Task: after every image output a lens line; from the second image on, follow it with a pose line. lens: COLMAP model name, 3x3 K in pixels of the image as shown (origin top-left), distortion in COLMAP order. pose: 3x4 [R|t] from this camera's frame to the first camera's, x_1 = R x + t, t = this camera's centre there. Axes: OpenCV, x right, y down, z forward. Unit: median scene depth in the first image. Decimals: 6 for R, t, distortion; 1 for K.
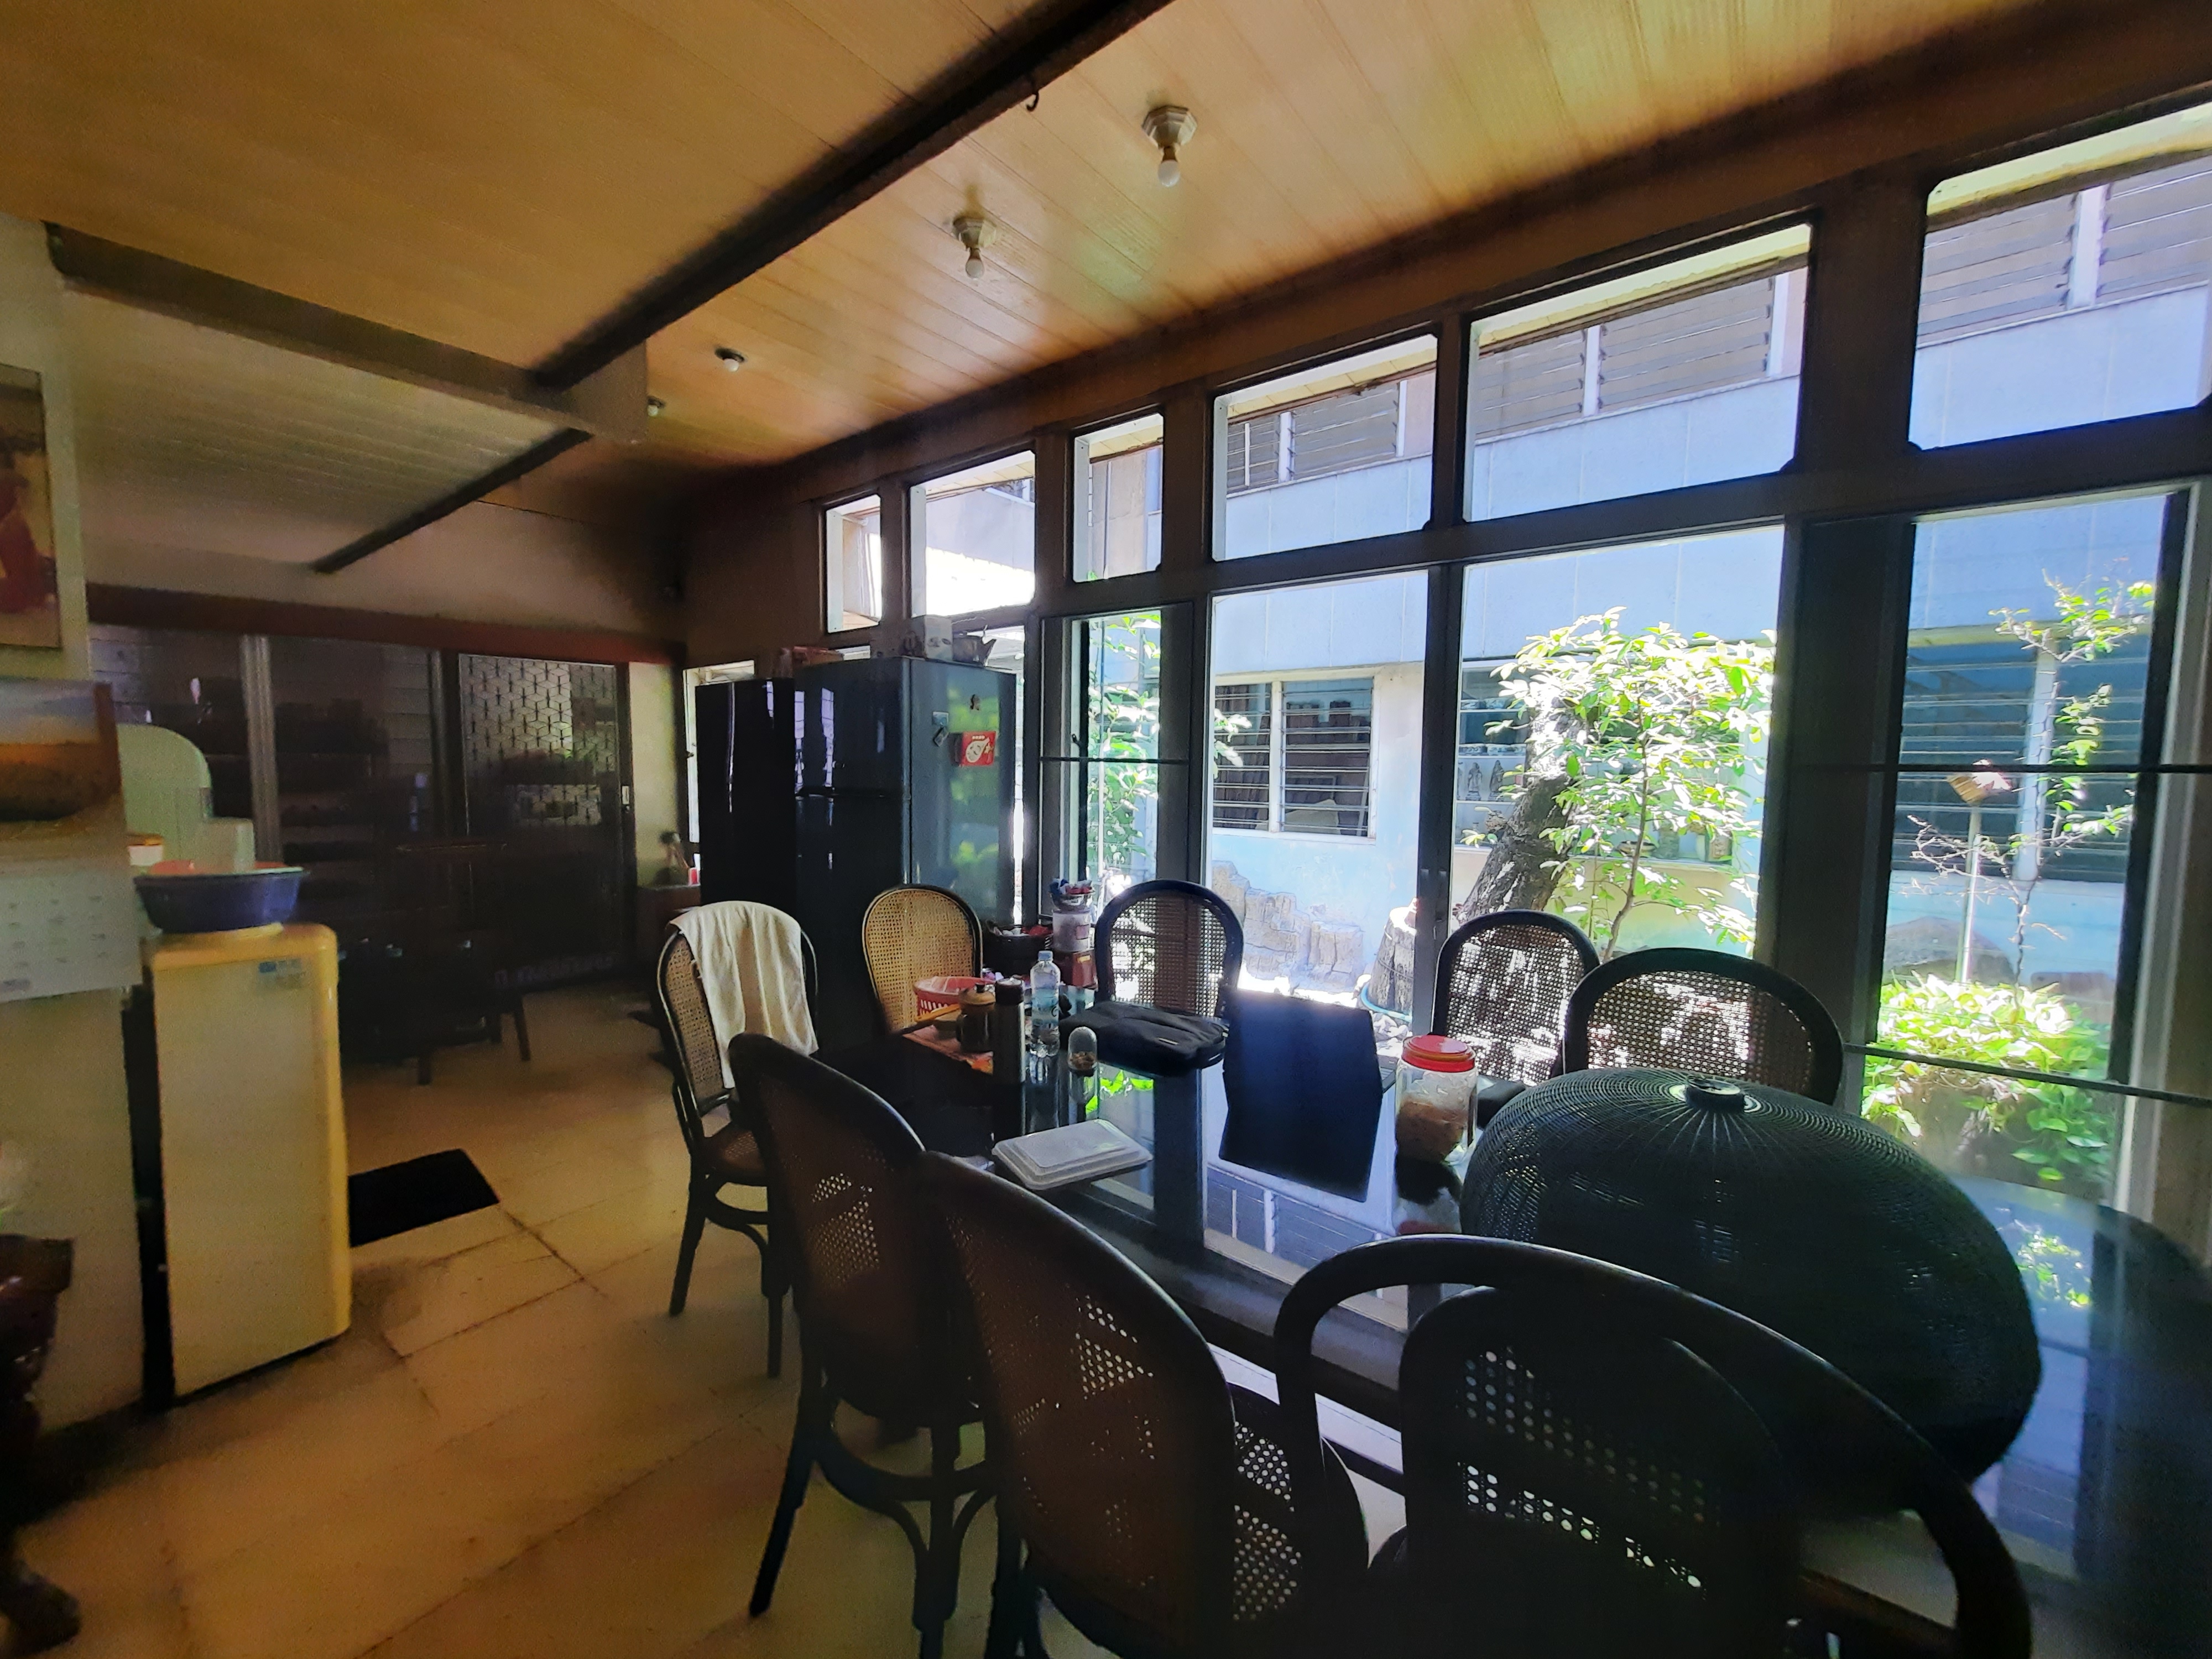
lens RADIAL K [[897.6, 0, 1106.0], [0, 897.6, 829.5], [0, 0, 1]] dist [-0.000325, -0.000013]
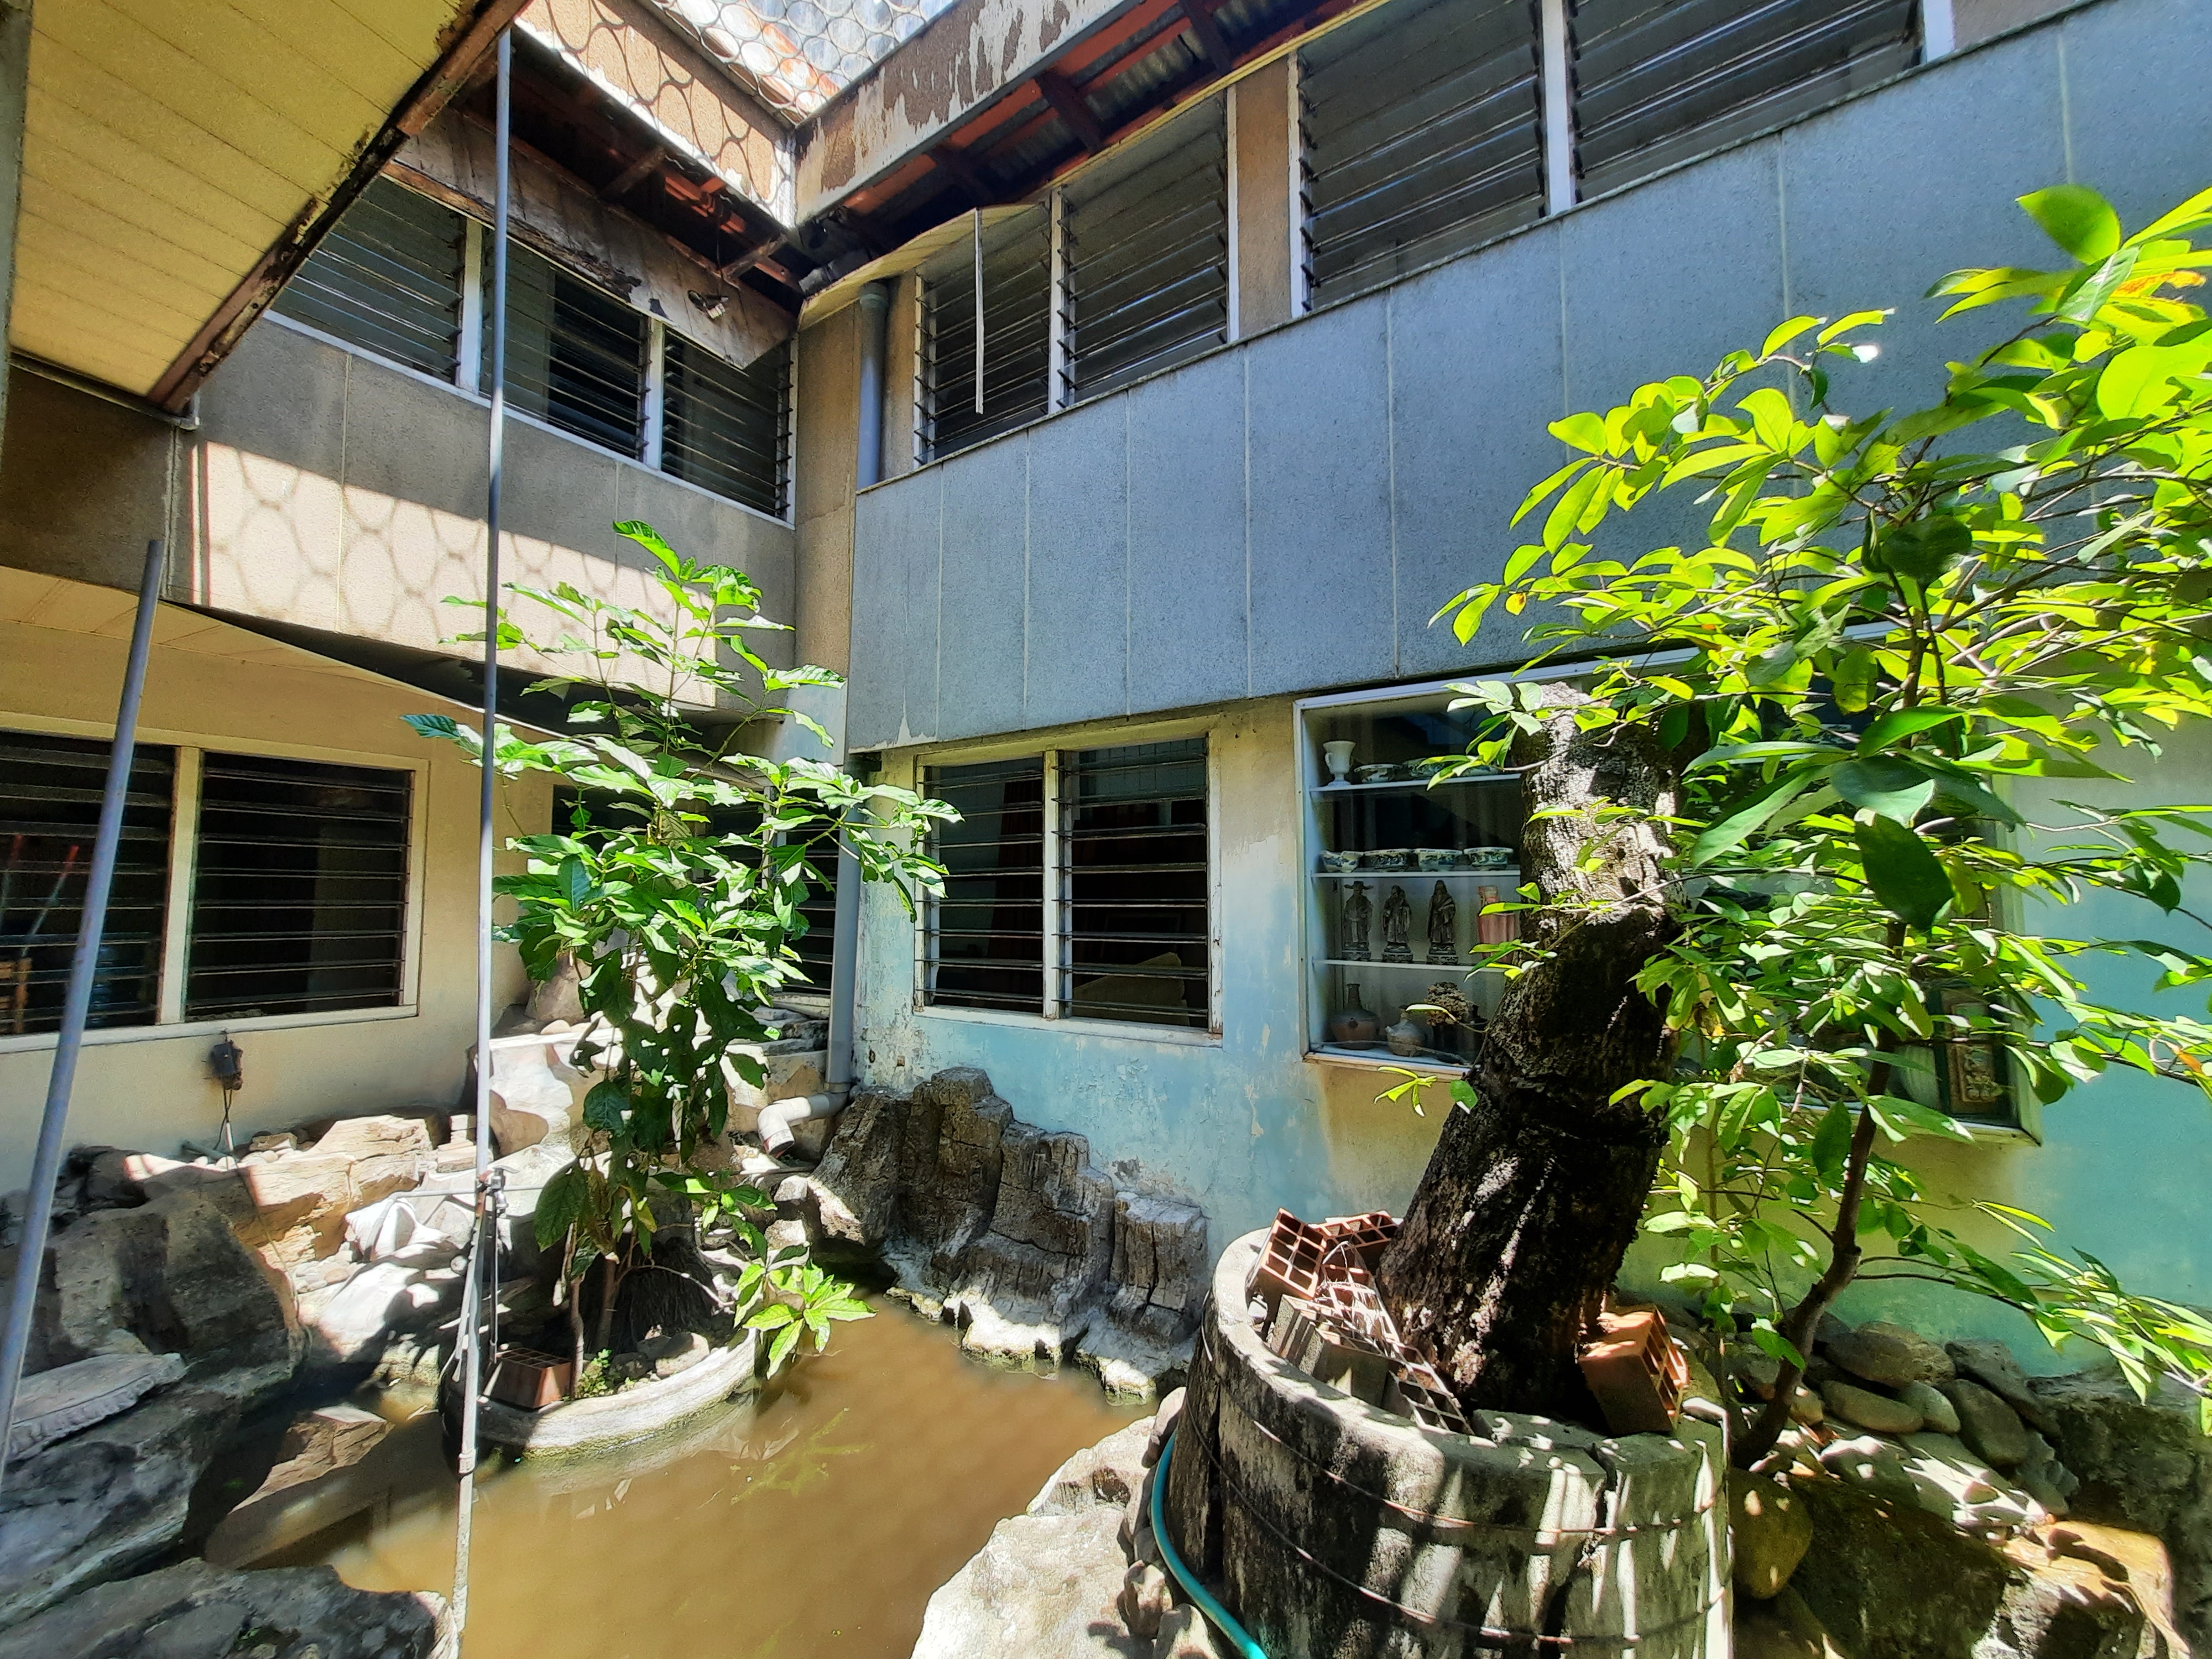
lens RADIAL K [[888.0, 0, 1106.0], [0, 888.0, 829.5], [0, 0, 1]] dist [-0.000380, 0.000043]
pose [[0.997406, -0.006188, 0.071708, 0.195279], [0.017078, 0.988191, -0.152275, -0.029781], [-0.069919, 0.153105, 0.985733, 0.472378]]
